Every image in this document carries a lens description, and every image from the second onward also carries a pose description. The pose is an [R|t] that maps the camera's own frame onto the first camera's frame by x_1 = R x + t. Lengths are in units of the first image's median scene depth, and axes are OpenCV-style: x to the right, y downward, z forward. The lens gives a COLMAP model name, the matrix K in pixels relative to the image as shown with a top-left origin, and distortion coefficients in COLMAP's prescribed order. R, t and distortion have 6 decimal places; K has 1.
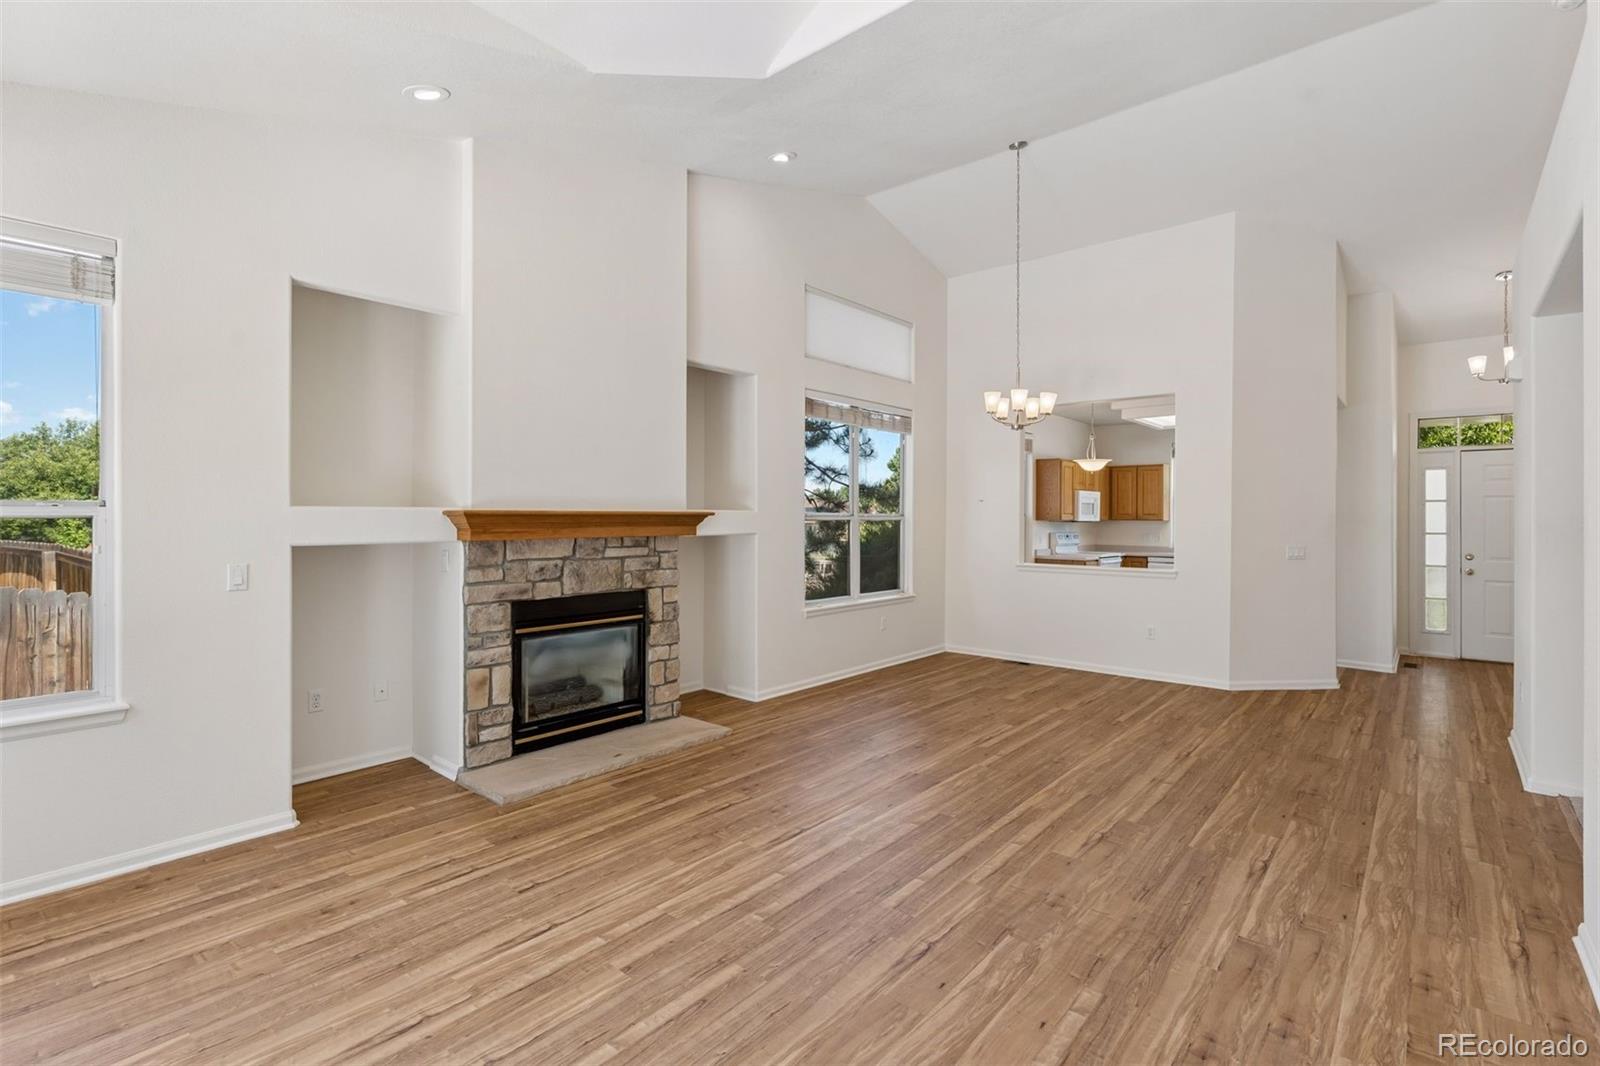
lens RADIAL K [[753.3, 0, 799.6], [0, 753.3, 520.7], [0, 0, 1]] dist [-0.000558, 0.000852]
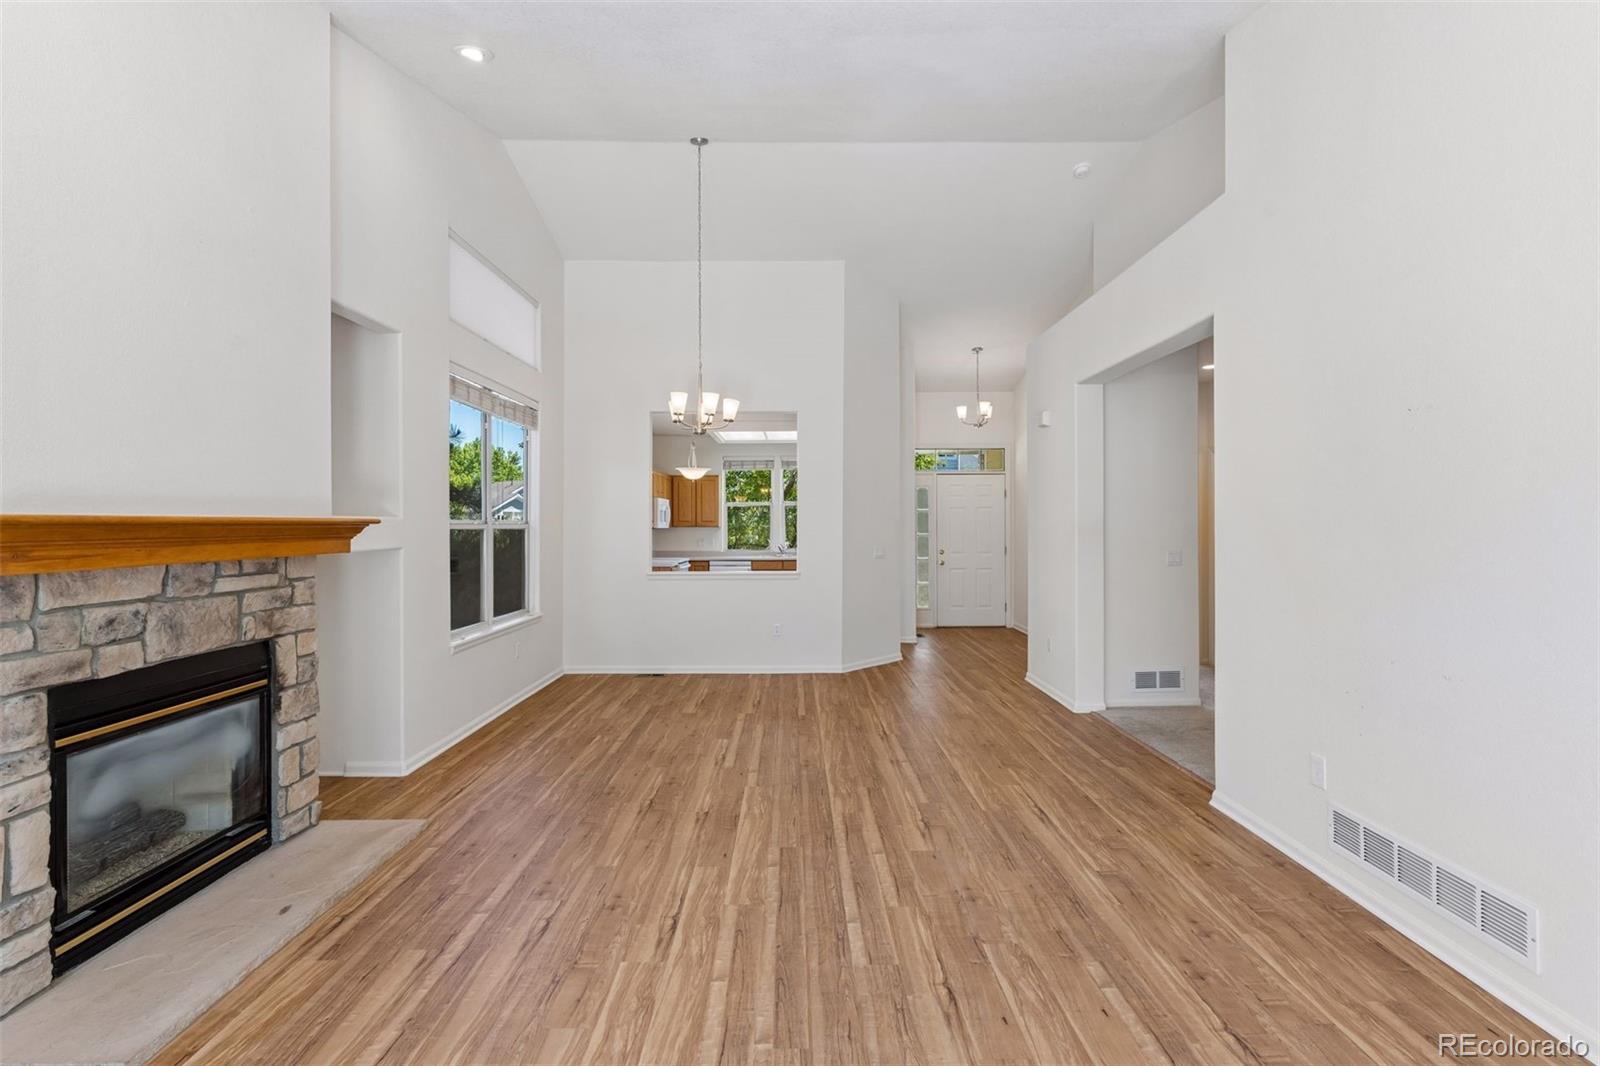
lens RADIAL K [[746.2, 0, 817.1], [0, 746.2, 527.2], [0, 0, 1]] dist [-0.000067, 0.001081]
pose [[0.744240, -0.007413, 0.667871, -0.323546], [0.008188, 0.999965, 0.001975, -0.002053], [-0.667862, 0.003999, 0.744274, 0.245877]]
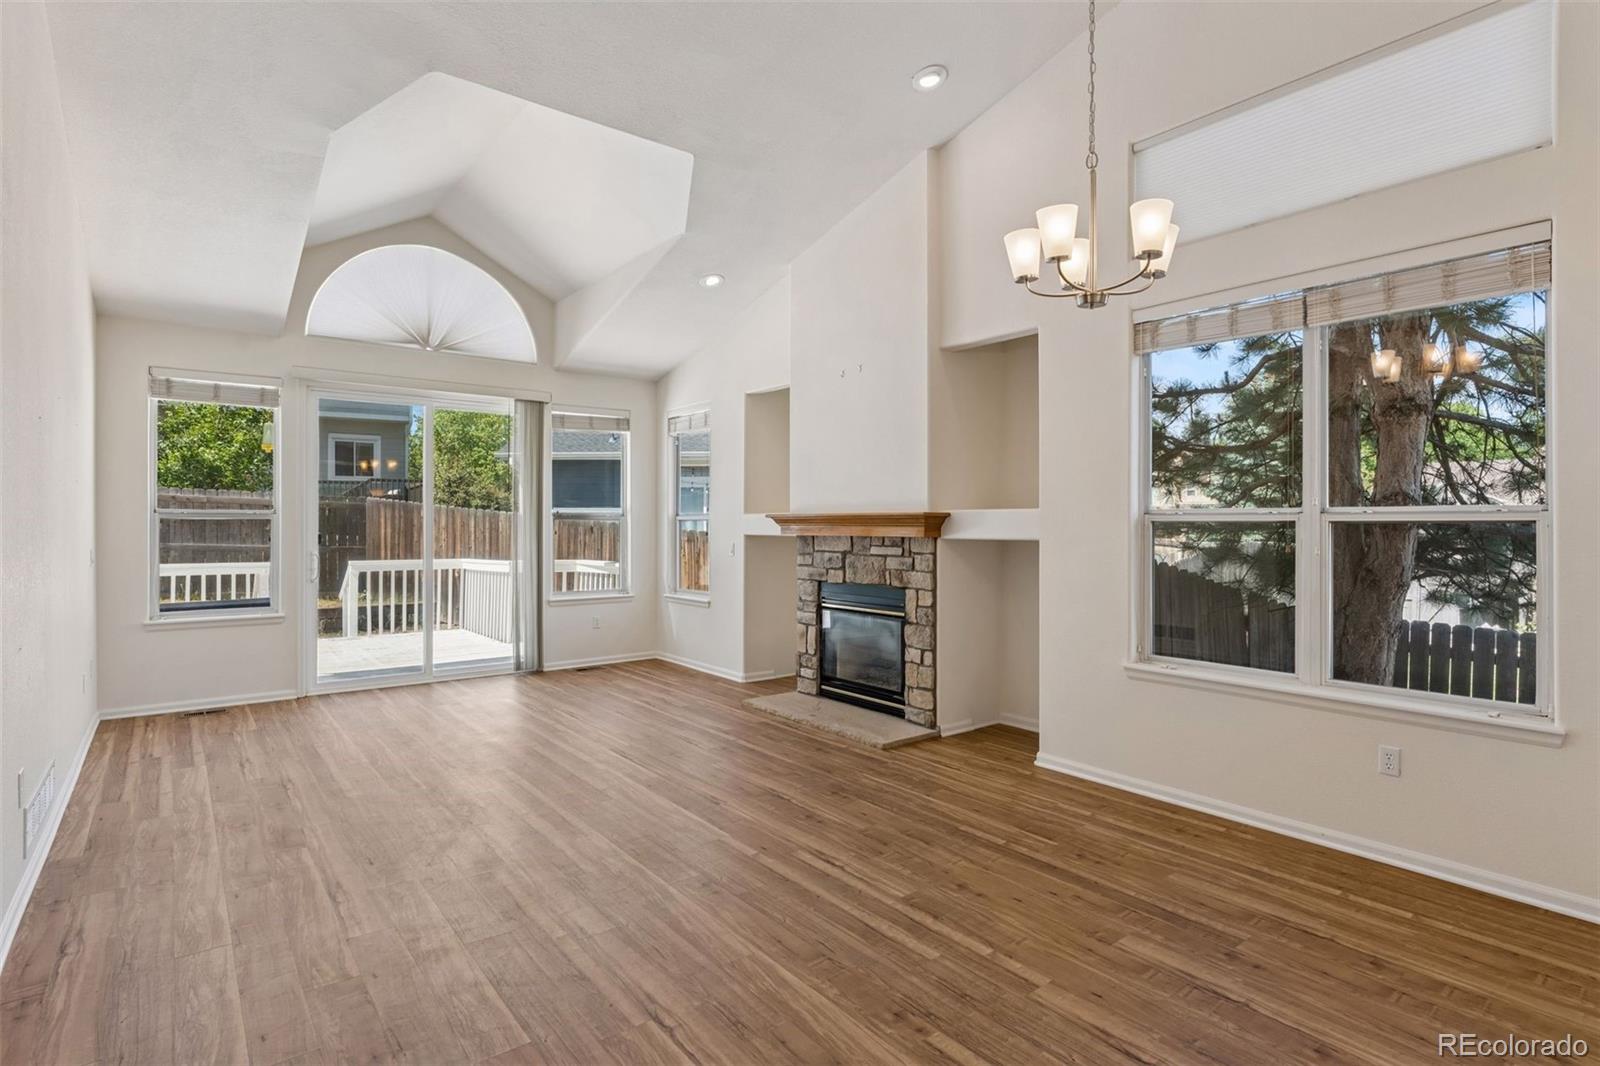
lens RADIAL K [[817.6, 0, 800.0], [0, 817.6, 533.0], [0, 0, 1]] dist [-0.000164, 0.000461]
pose [[-0.216114, 0.009116, -0.976325, 1.039863], [-0.005559, 0.999929, 0.010567, 0.004882], [0.976352, 0.007711, -0.216048, 1.258052]]
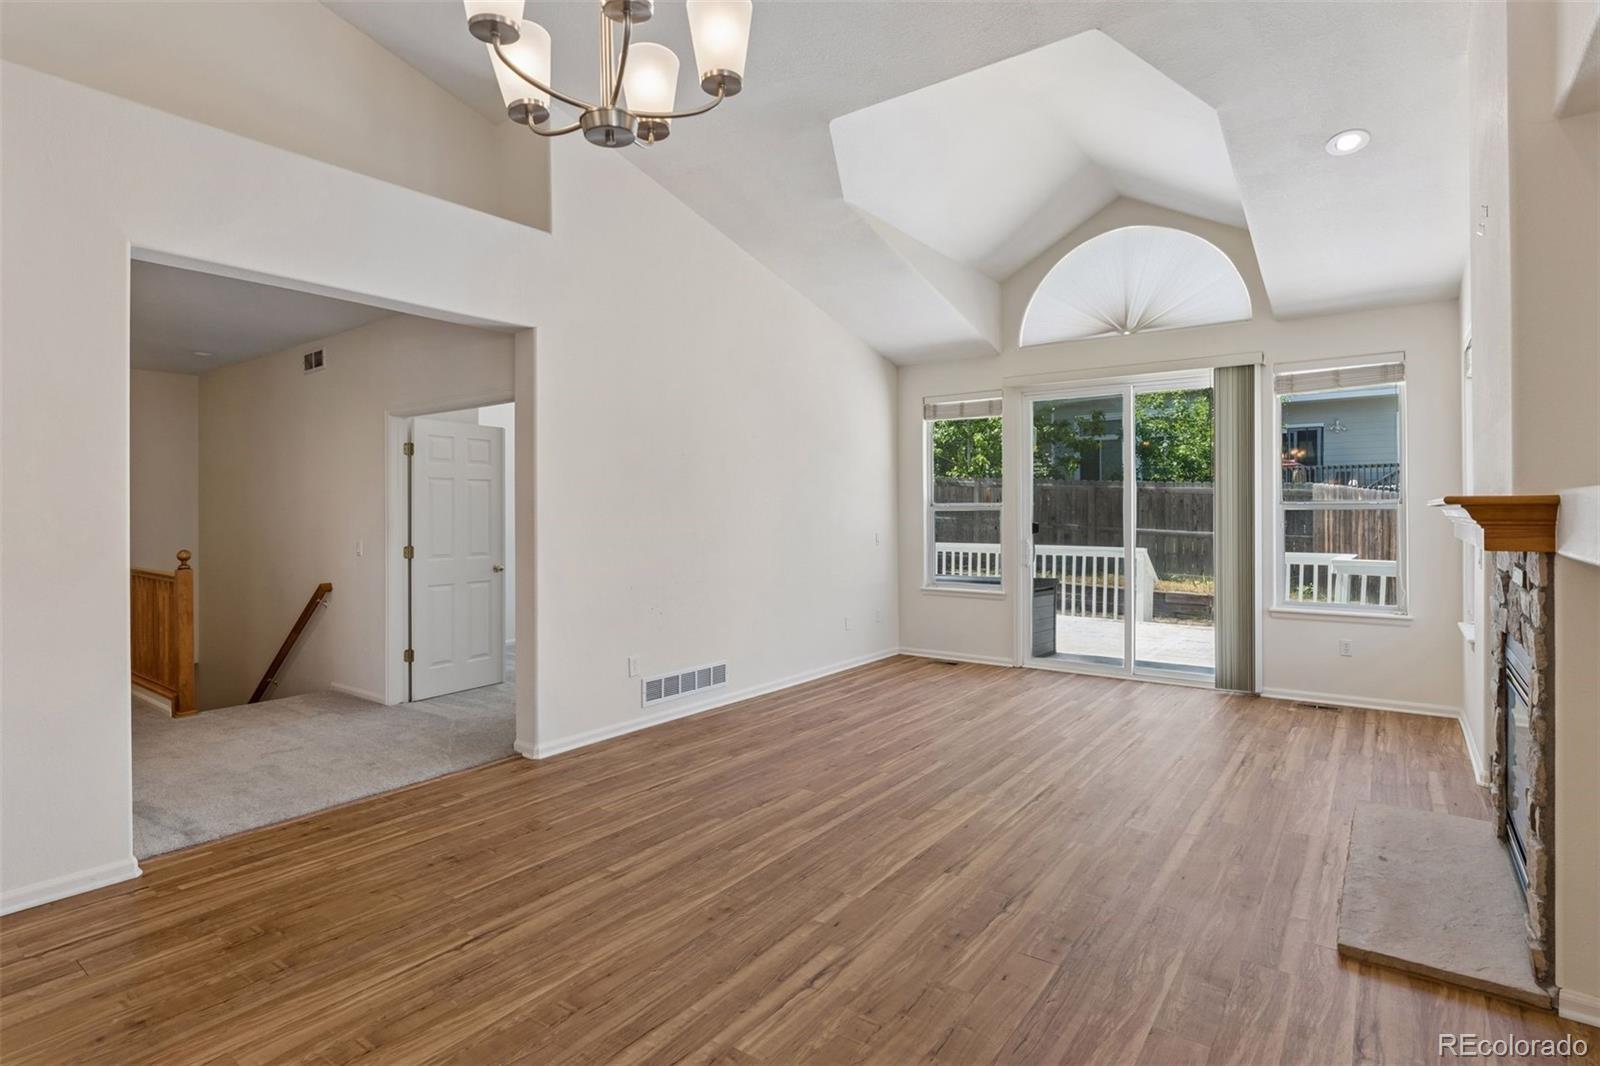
lens RADIAL K [[798.1, 0, 791.7], [0, 798.1, 516.4], [0, 0, 1]] dist [-0.009047, -0.000447]
pose [[-0.998529, 0.001562, -0.054206, 0.329481], [0.000947, 0.999935, 0.011377, -0.006868], [0.054220, 0.011309, -0.998465, 1.678996]]
